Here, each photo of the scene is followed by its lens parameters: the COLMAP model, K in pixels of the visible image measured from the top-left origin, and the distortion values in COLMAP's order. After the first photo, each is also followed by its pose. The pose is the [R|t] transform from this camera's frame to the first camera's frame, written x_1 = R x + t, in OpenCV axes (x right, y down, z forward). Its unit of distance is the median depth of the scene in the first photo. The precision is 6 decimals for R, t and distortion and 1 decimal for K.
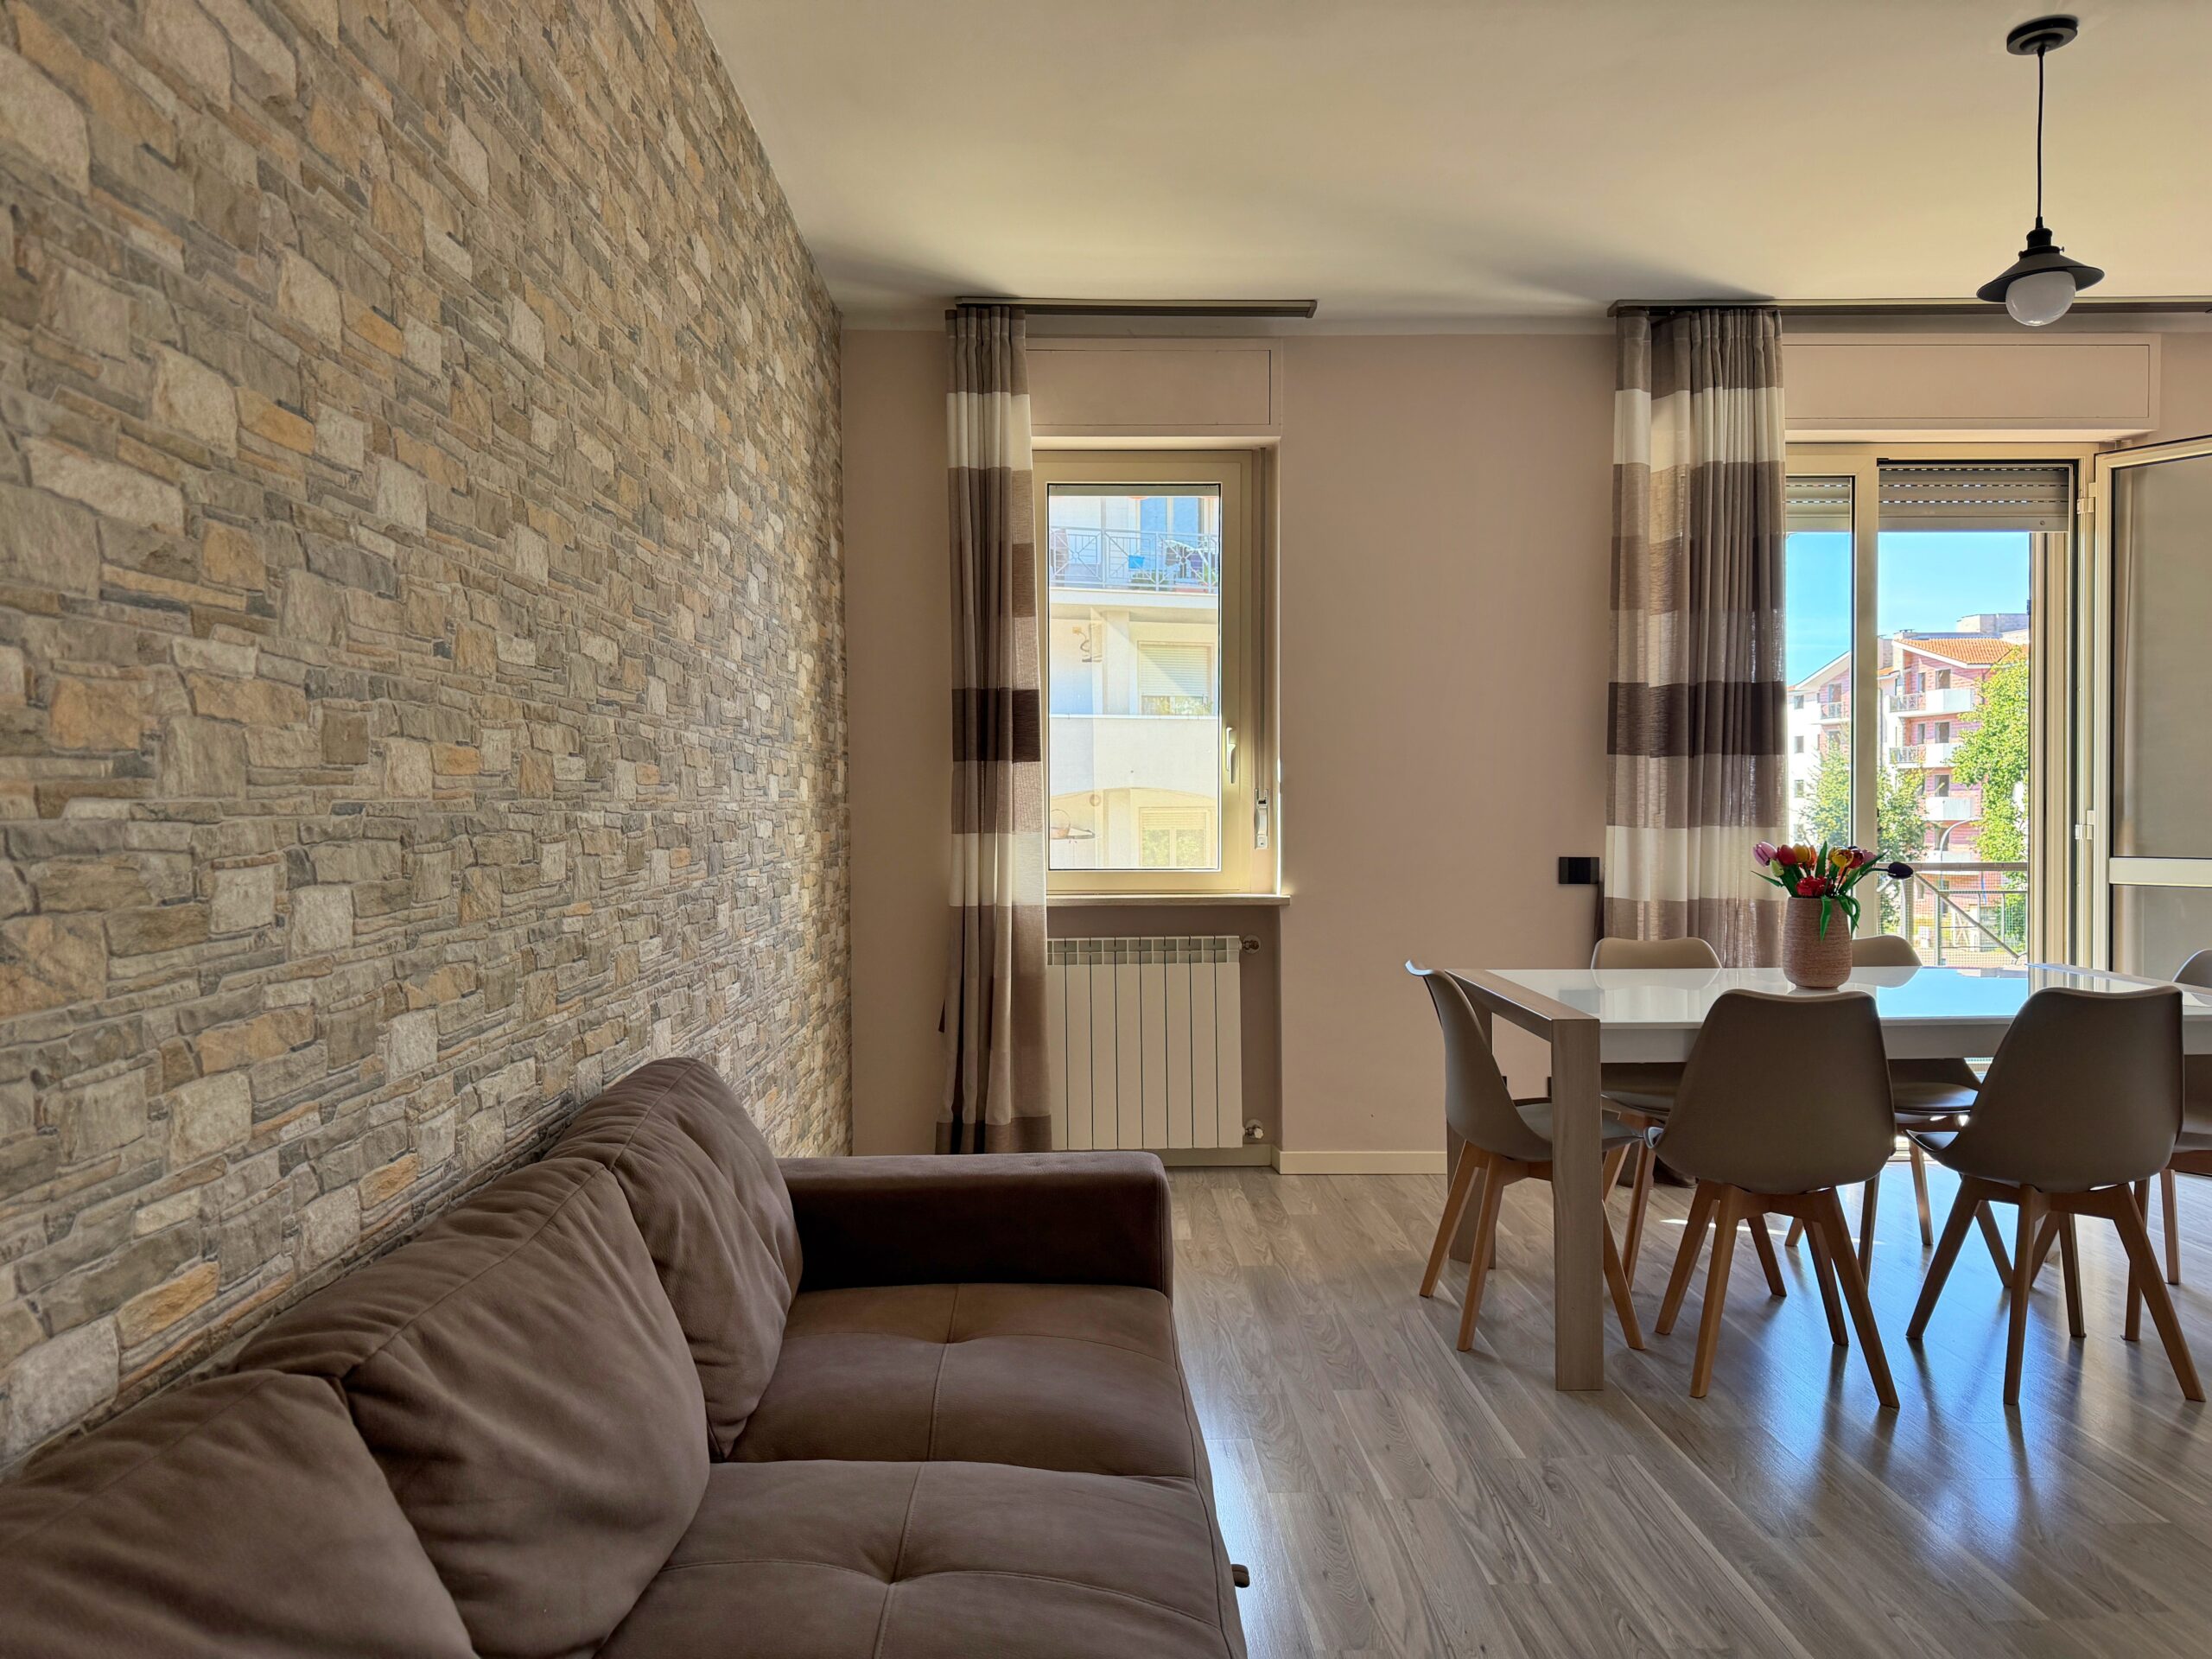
lens RADIAL K [[1559.3, 0, 1095.0], [0, 1559.3, 834.4], [0, 0, 1]] dist [0.057290, -0.058107]
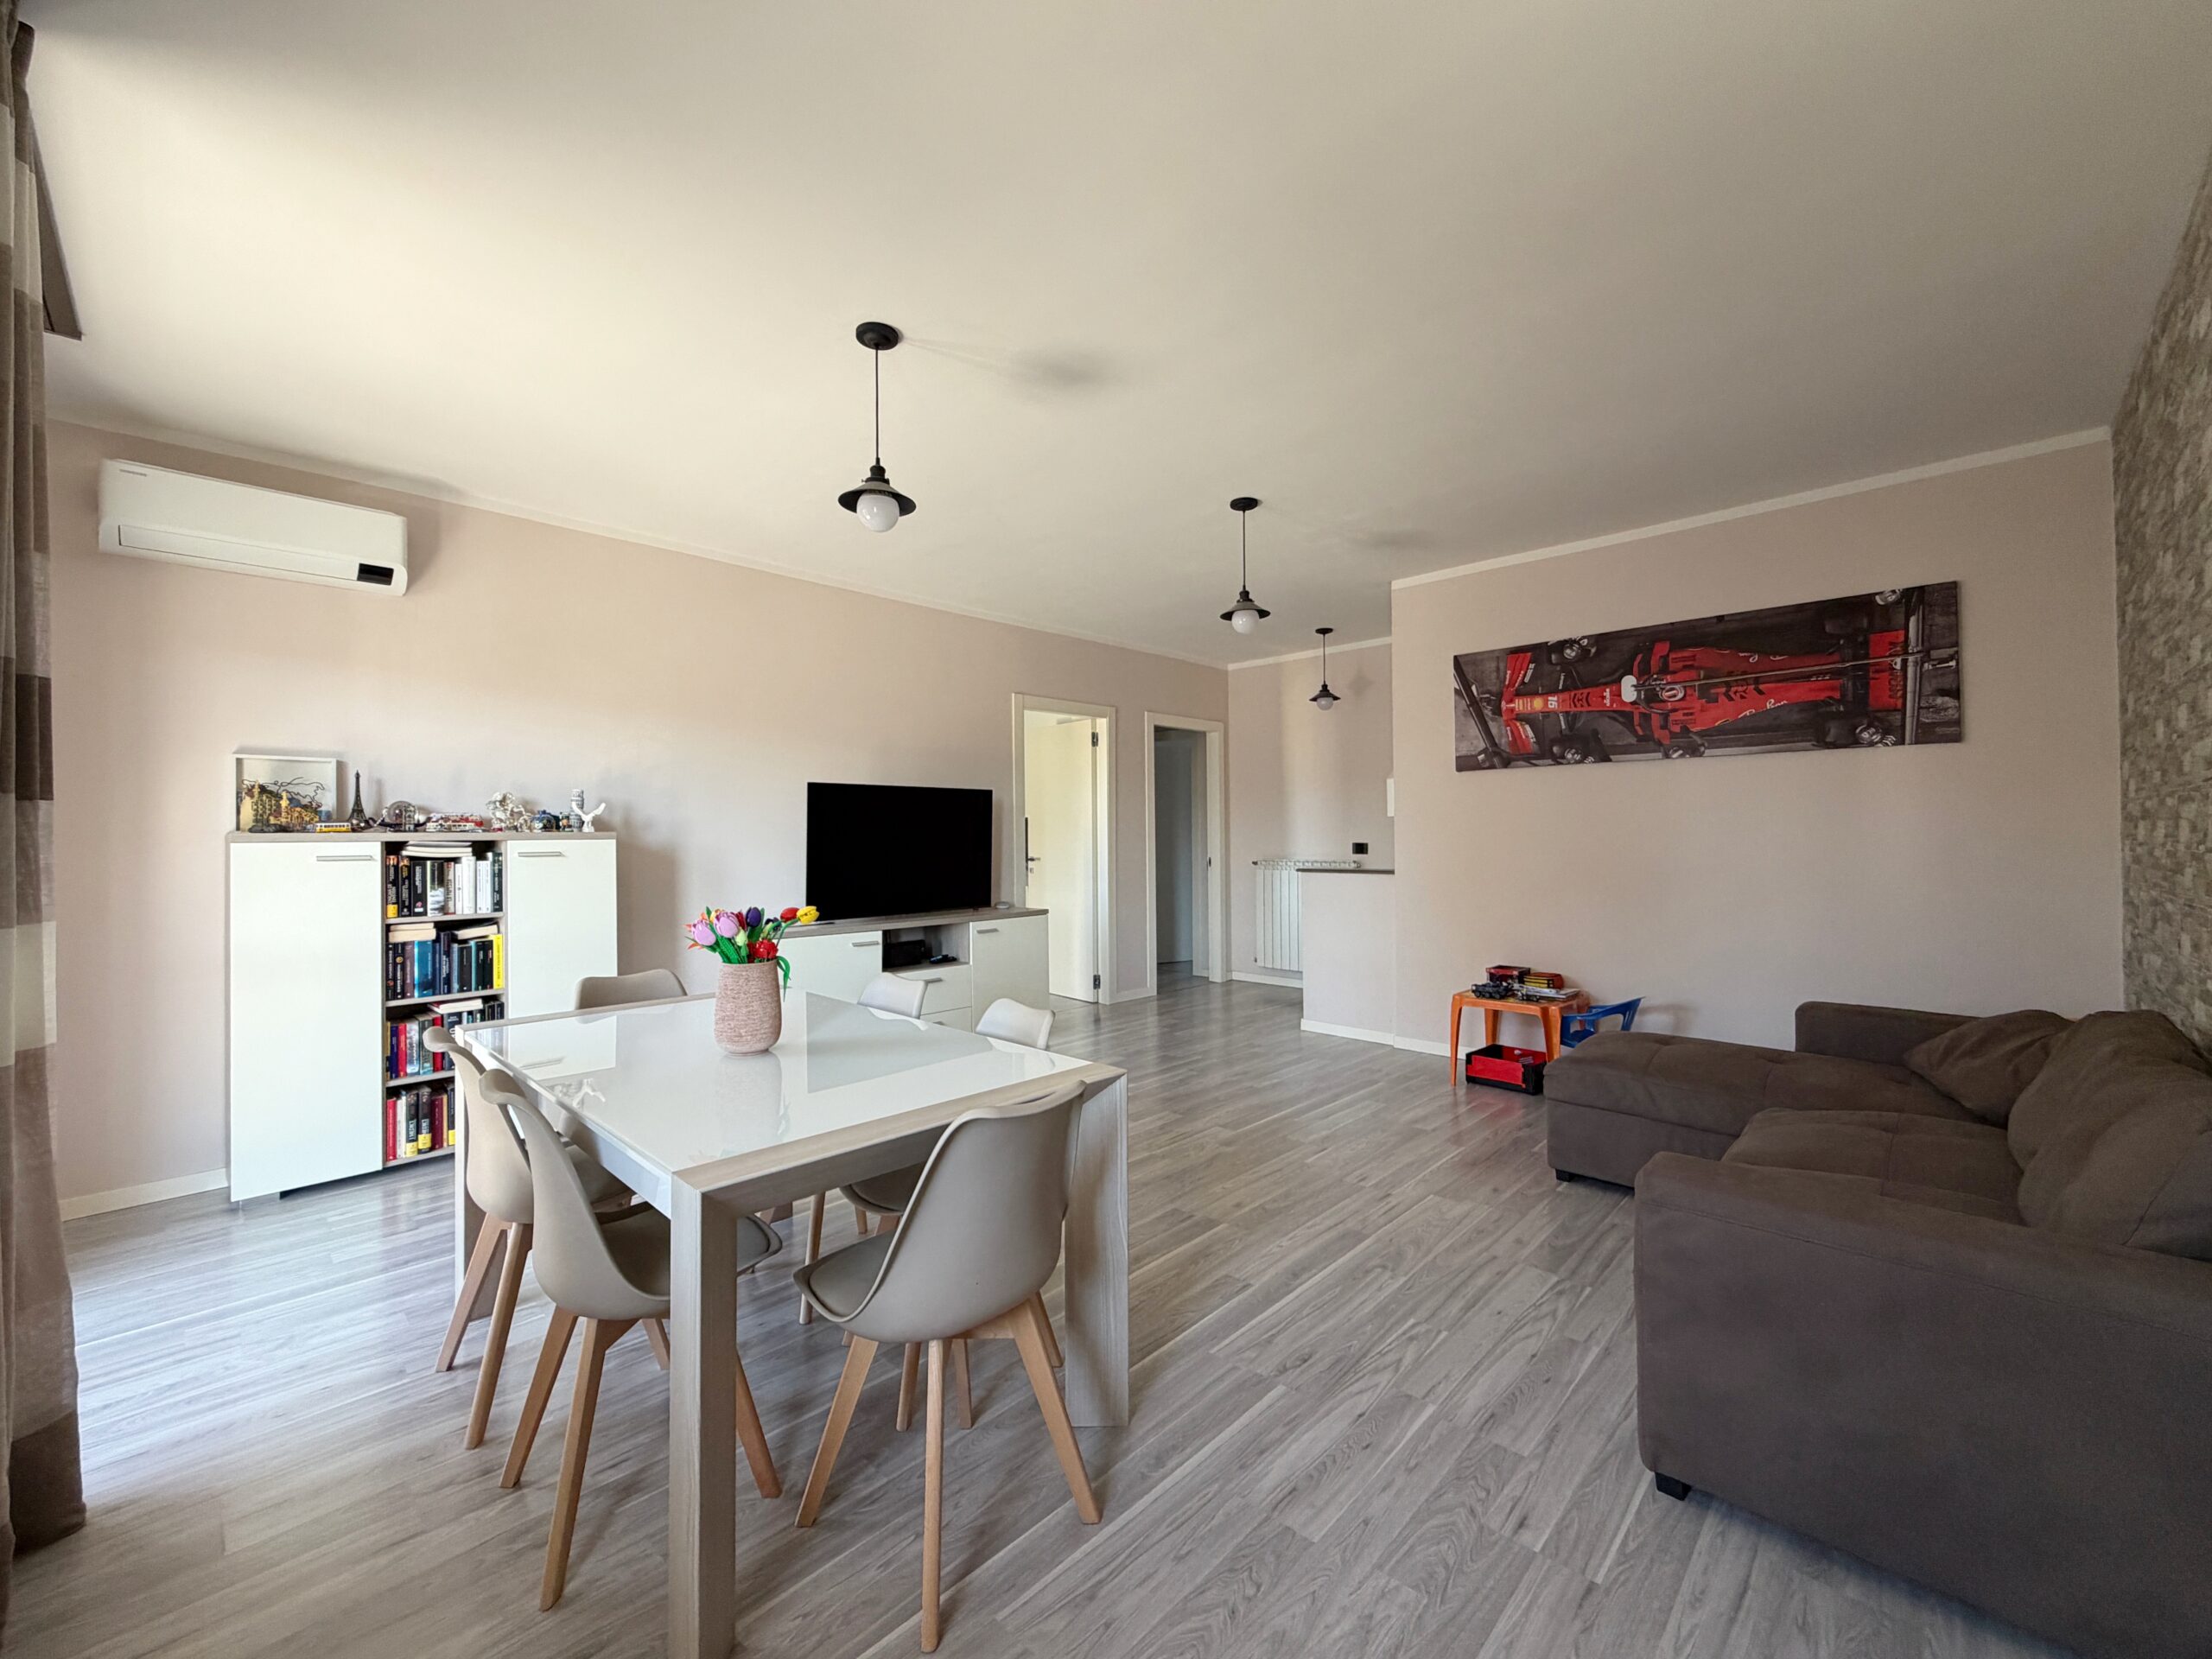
lens RADIAL K [[888.3, 0, 1107.5], [0, 888.3, 838.1], [0, 0, 1]] dist [-0.001036, 0.000404]
pose [[-0.705326, 0.009613, 0.708818, -0.107374], [0.028271, 0.999494, 0.014576, -0.042547], [-0.708319, 0.030320, -0.705241, 1.269692]]
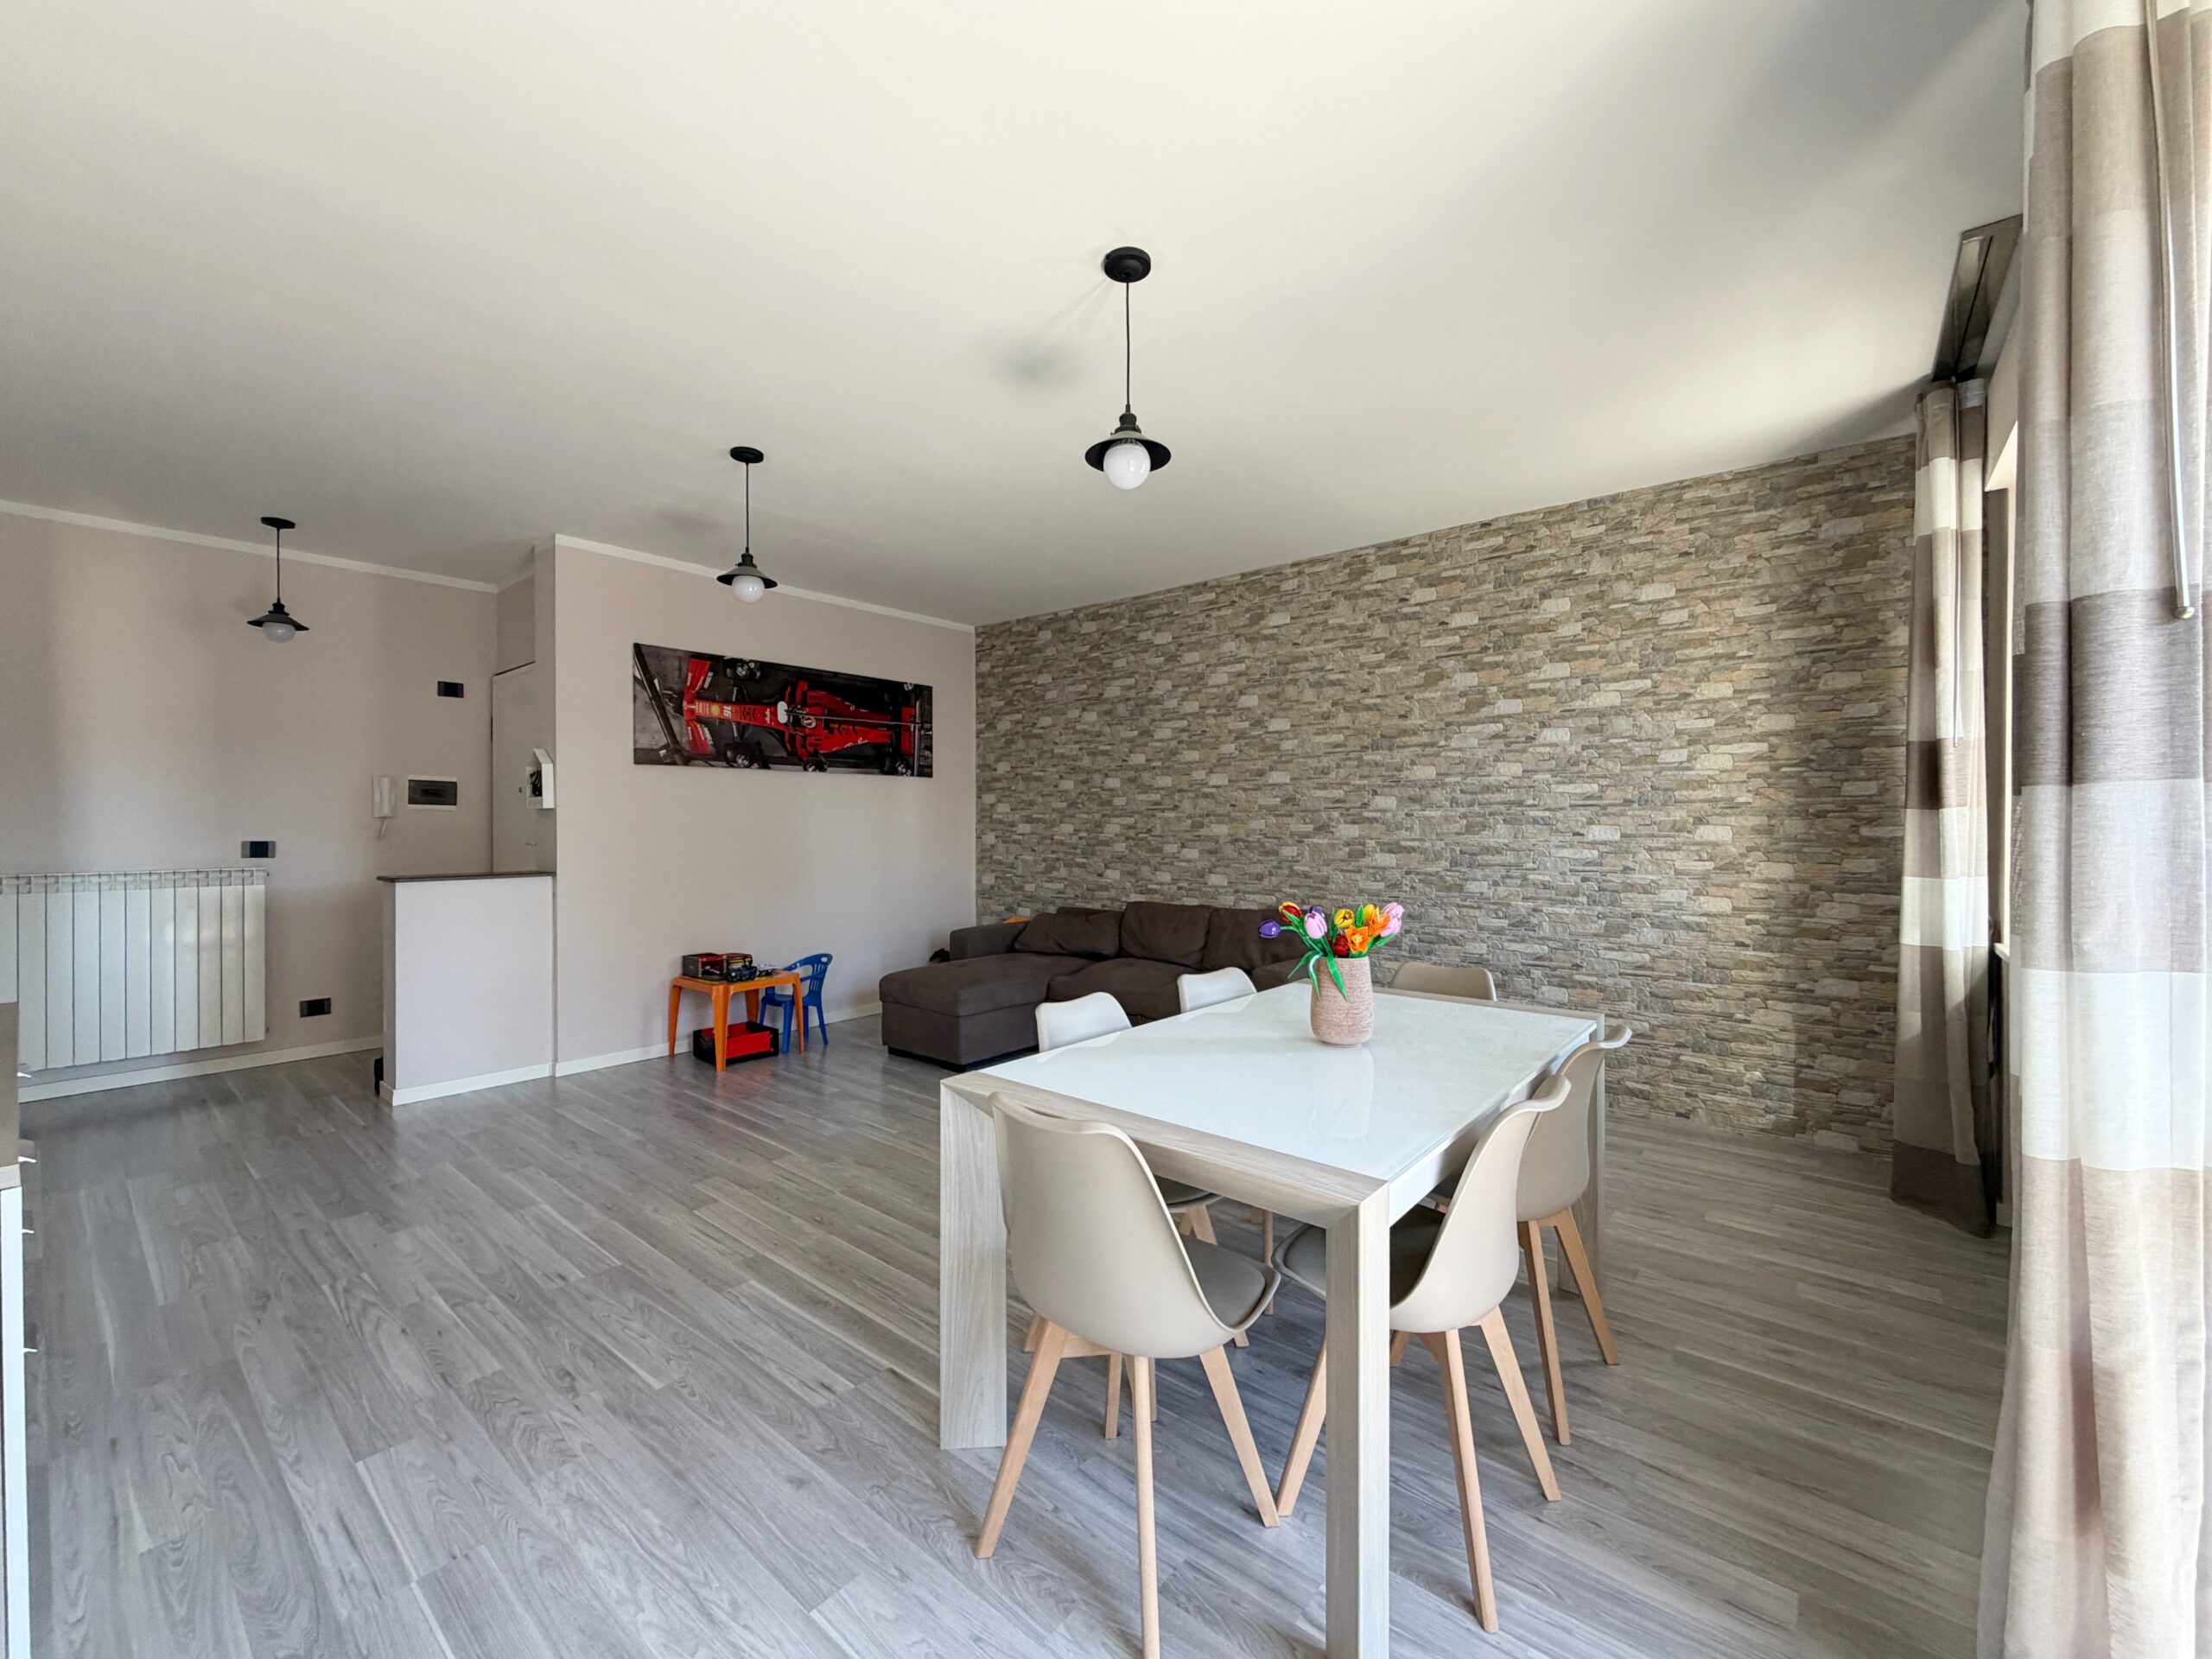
lens RADIAL K [[888.3, 0, 1091.9], [0, 888.3, 827.7], [0, 0, 1]] dist [-0.001036, 0.000404]
pose [[-0.662024, 0.009765, -0.749419, 1.031102], [-0.012540, 0.999631, 0.024104, -0.055600], [0.749378, 0.025355, -0.661657, 1.297092]]
